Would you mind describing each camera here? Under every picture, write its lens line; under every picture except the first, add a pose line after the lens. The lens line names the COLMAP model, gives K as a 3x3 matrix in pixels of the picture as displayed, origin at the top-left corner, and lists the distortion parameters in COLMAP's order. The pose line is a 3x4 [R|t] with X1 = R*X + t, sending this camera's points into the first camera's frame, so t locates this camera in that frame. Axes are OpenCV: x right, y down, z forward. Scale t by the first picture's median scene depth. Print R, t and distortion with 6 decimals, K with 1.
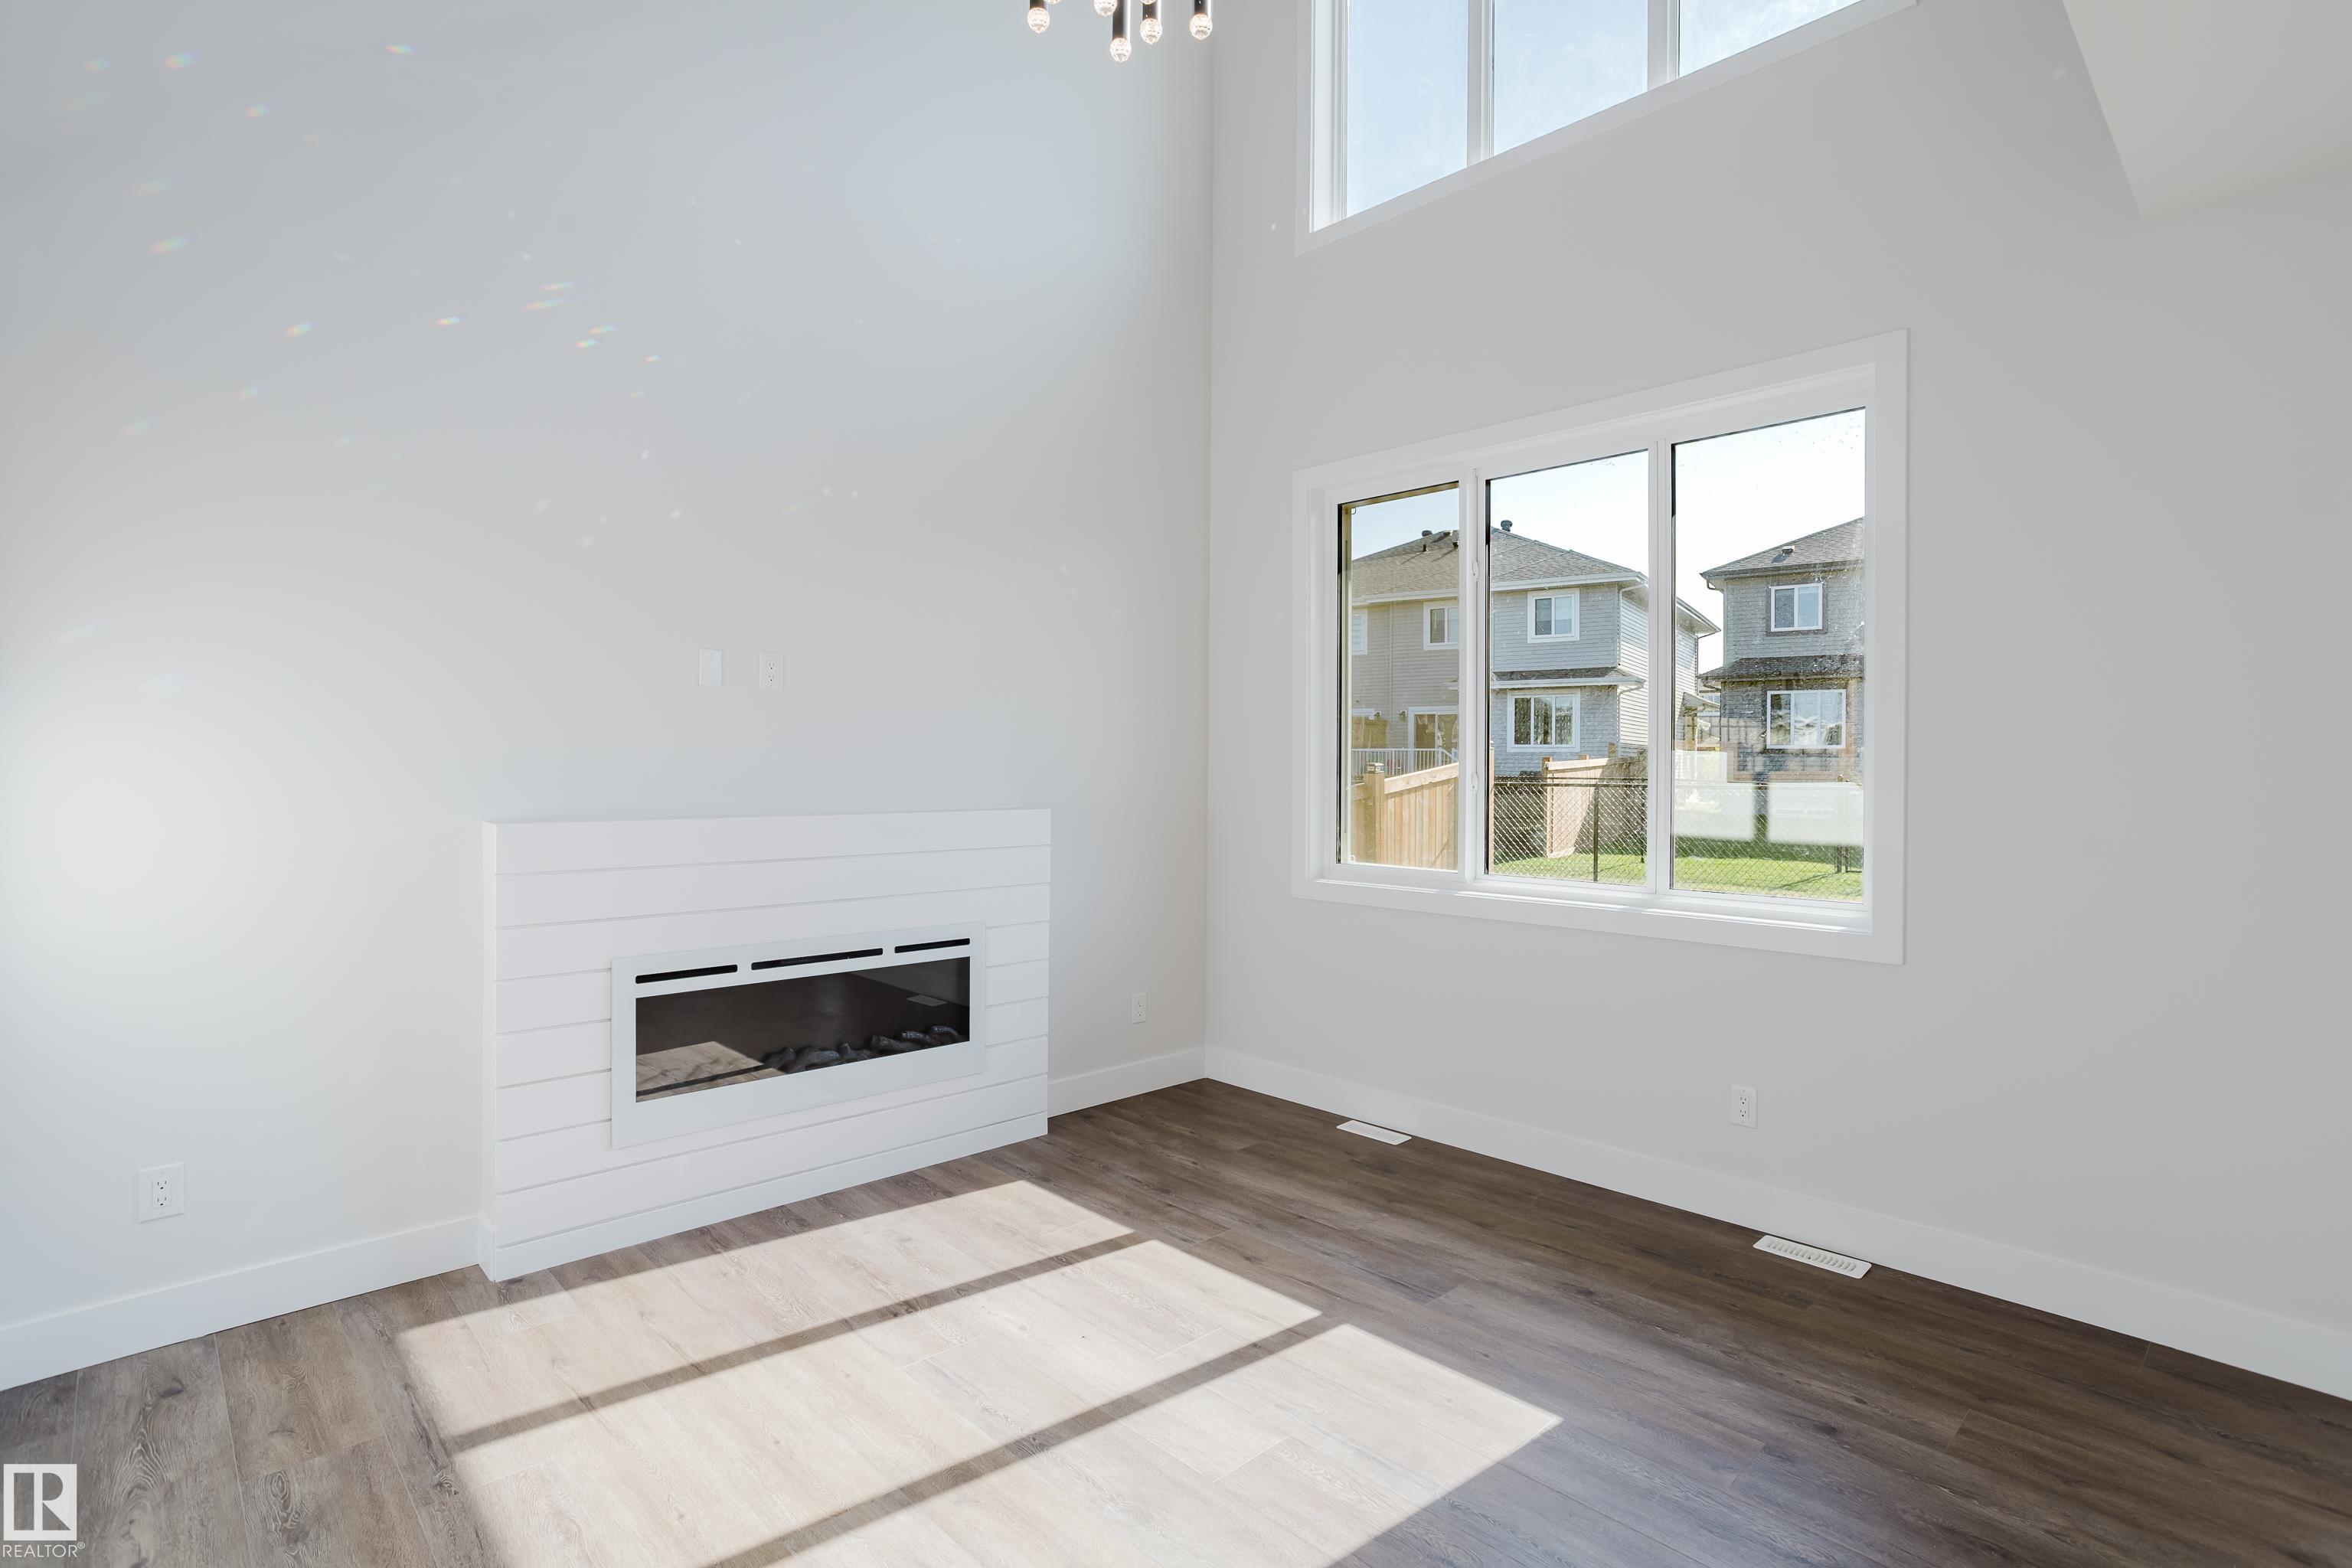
lens RADIAL K [[1139.0, 0, 1181.3], [0, 1139.0, 777.4], [0, 0, 1]] dist [-0.035092, 0.019400]
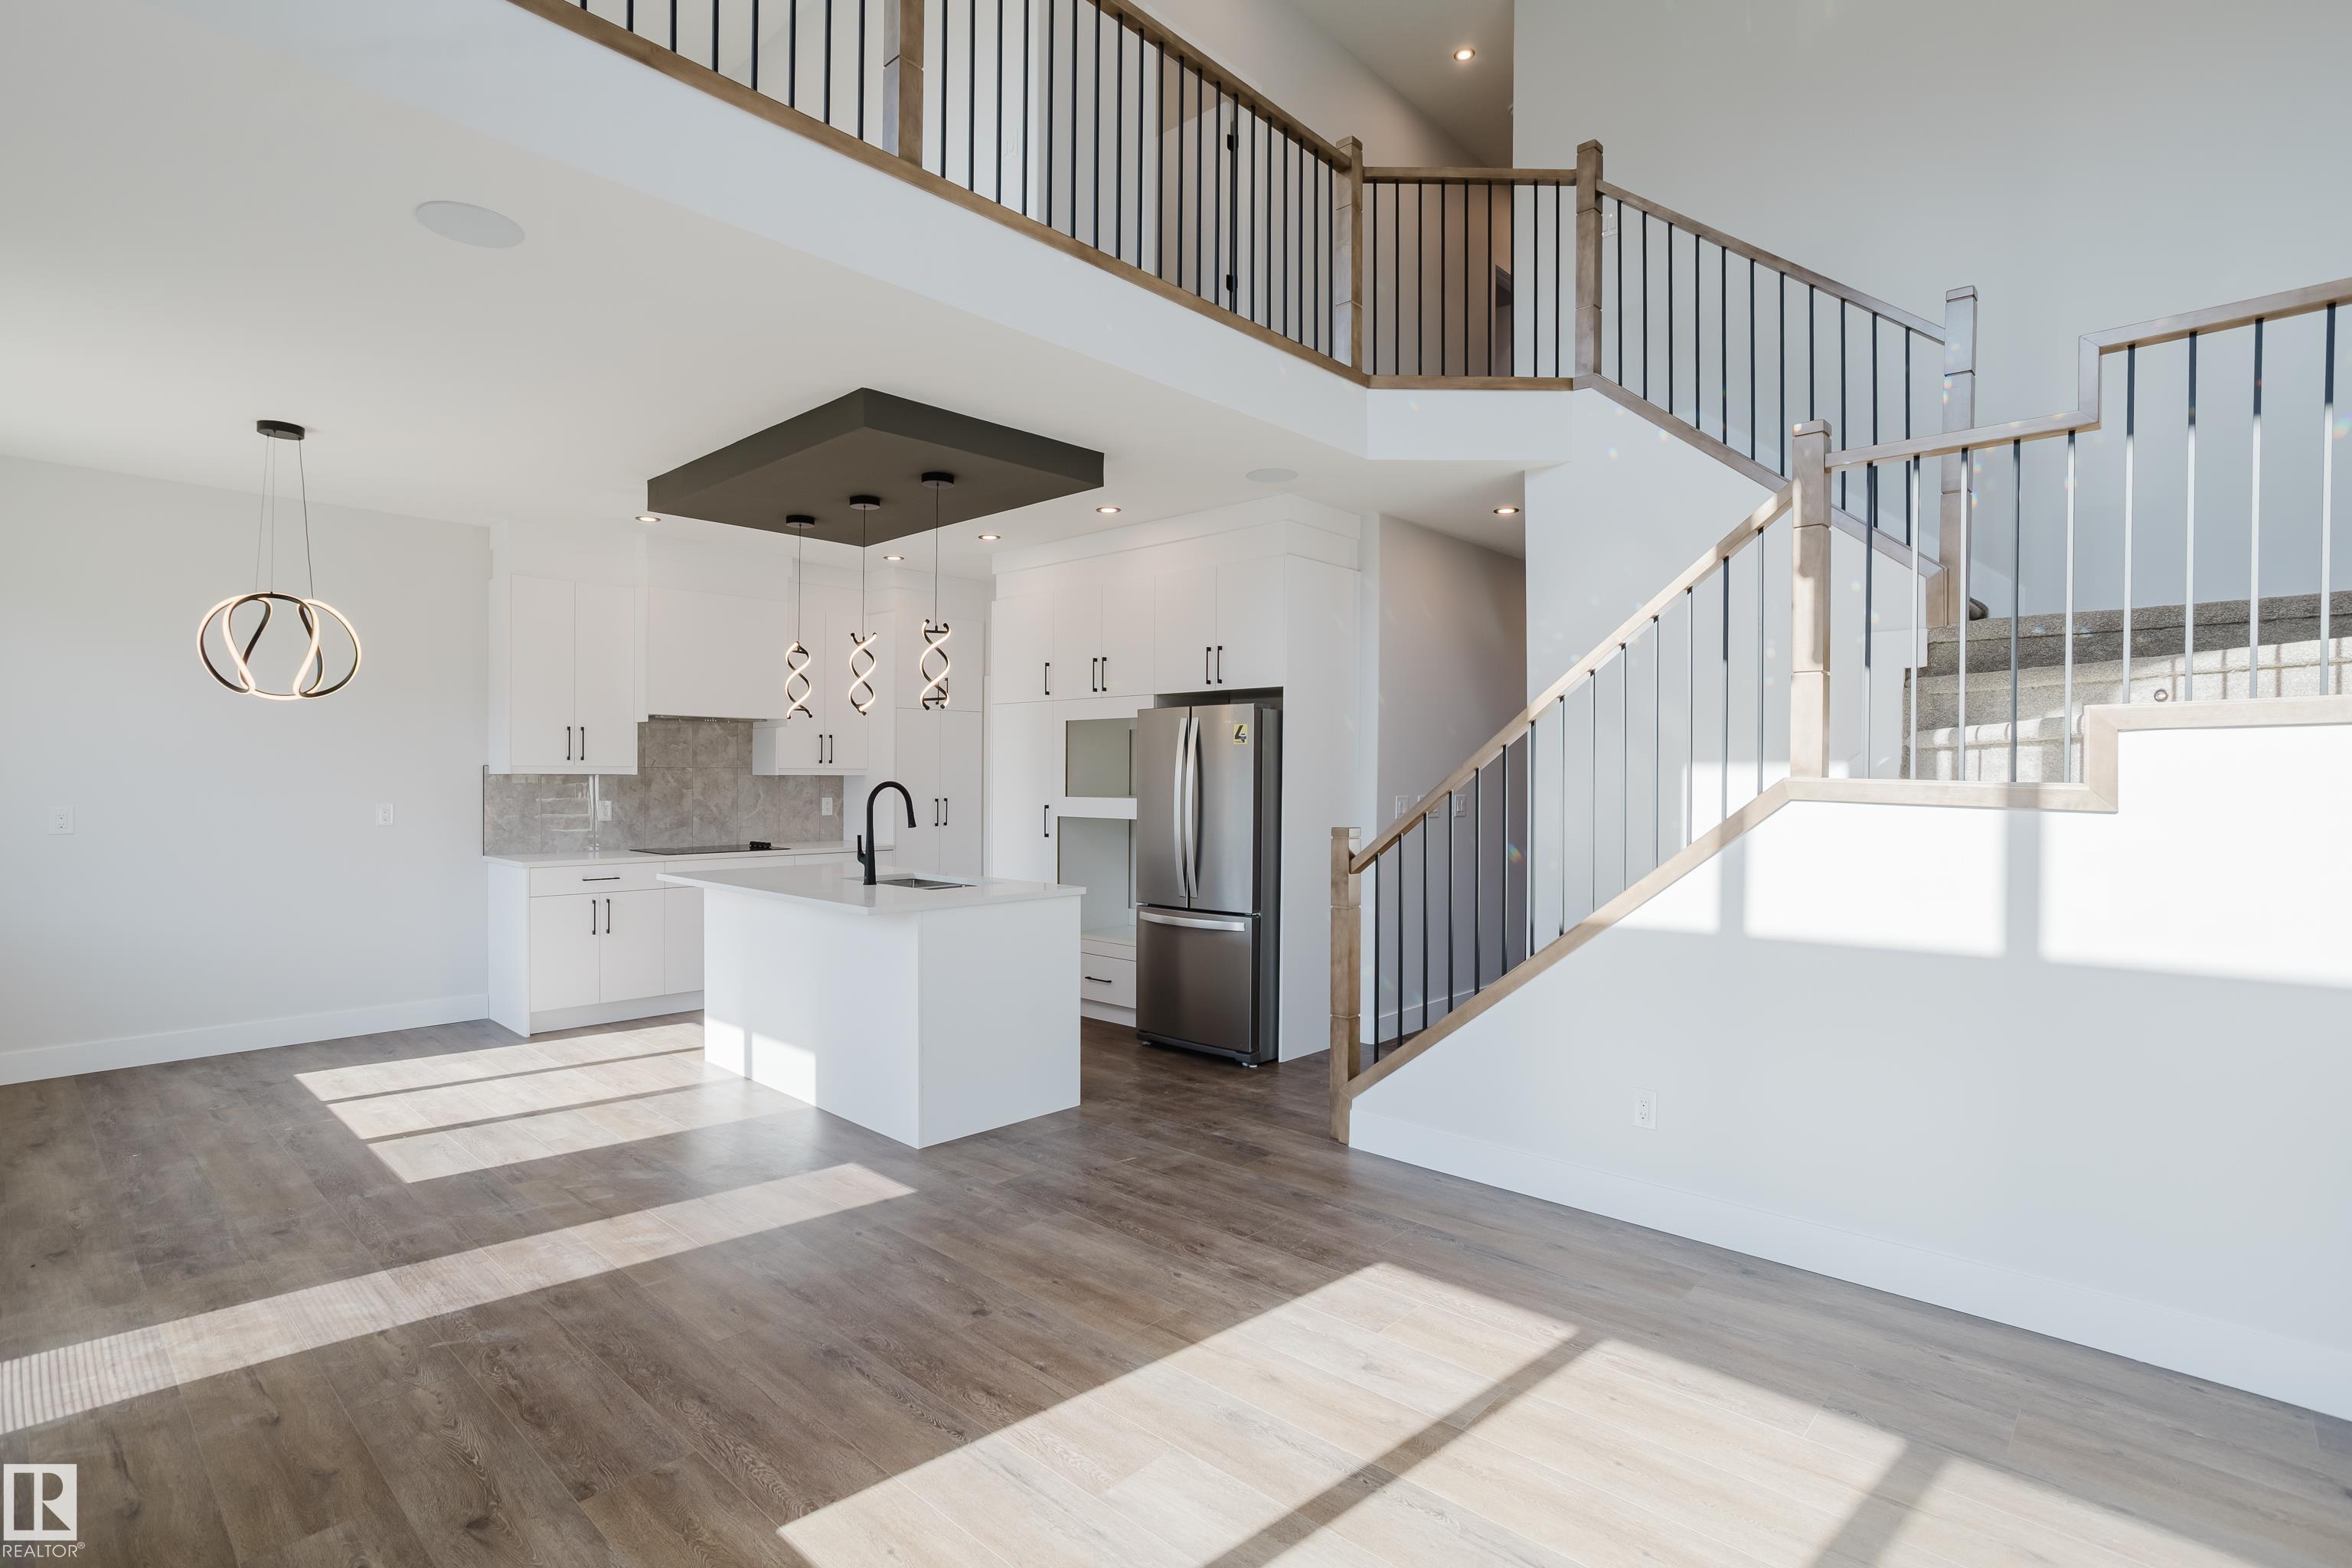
lens RADIAL K [[1139.0, 0, 1184.2], [0, 1139.0, 752.4], [0, 0, 1]] dist [-0.035092, 0.019400]
pose [[-0.997733, -0.015462, -0.065493, 0.065610], [-0.014661, 0.999812, -0.012699, -0.009822], [0.065677, -0.011711, -0.997772, 1.304977]]
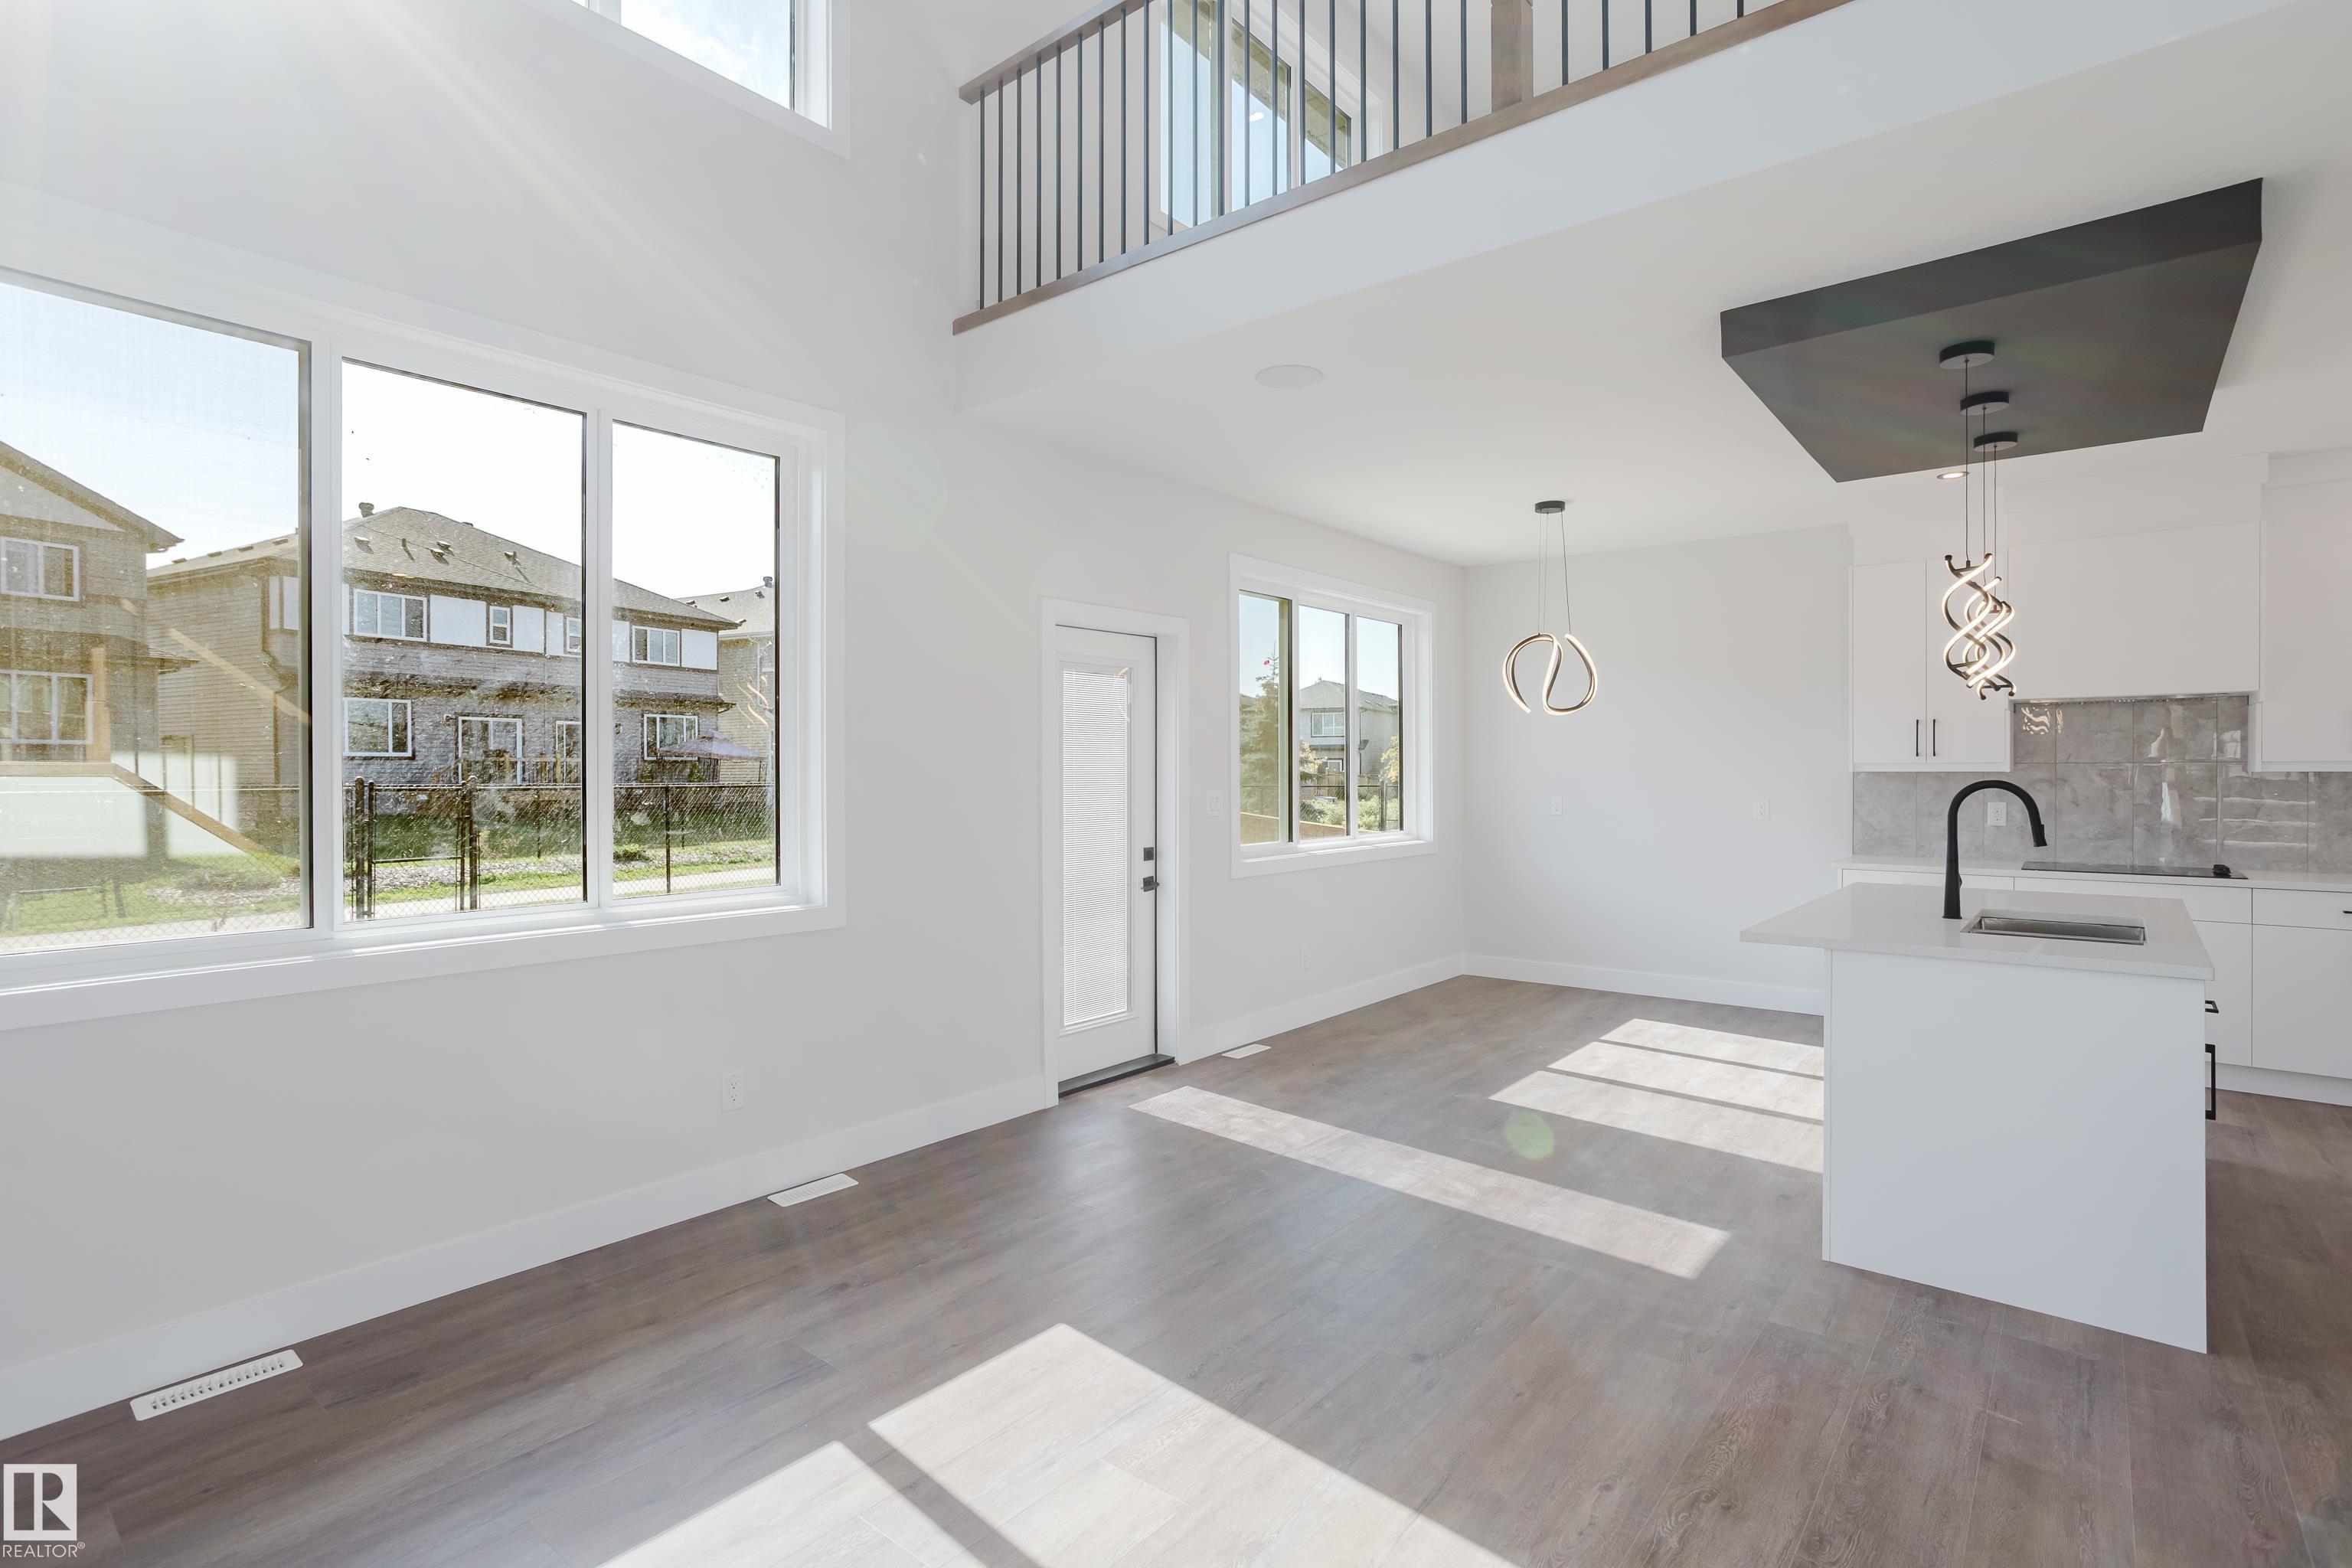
lens RADIAL K [[1139.0, 0, 1177.2], [0, 1139.0, 771.8], [0, 0, 1]] dist [-0.035092, 0.019400]
pose [[-0.118464, -0.008308, 0.992924, -0.584559], [0.009043, 0.999915, 0.009445, -0.010243], [-0.992917, 0.010097, -0.118378, 0.703301]]
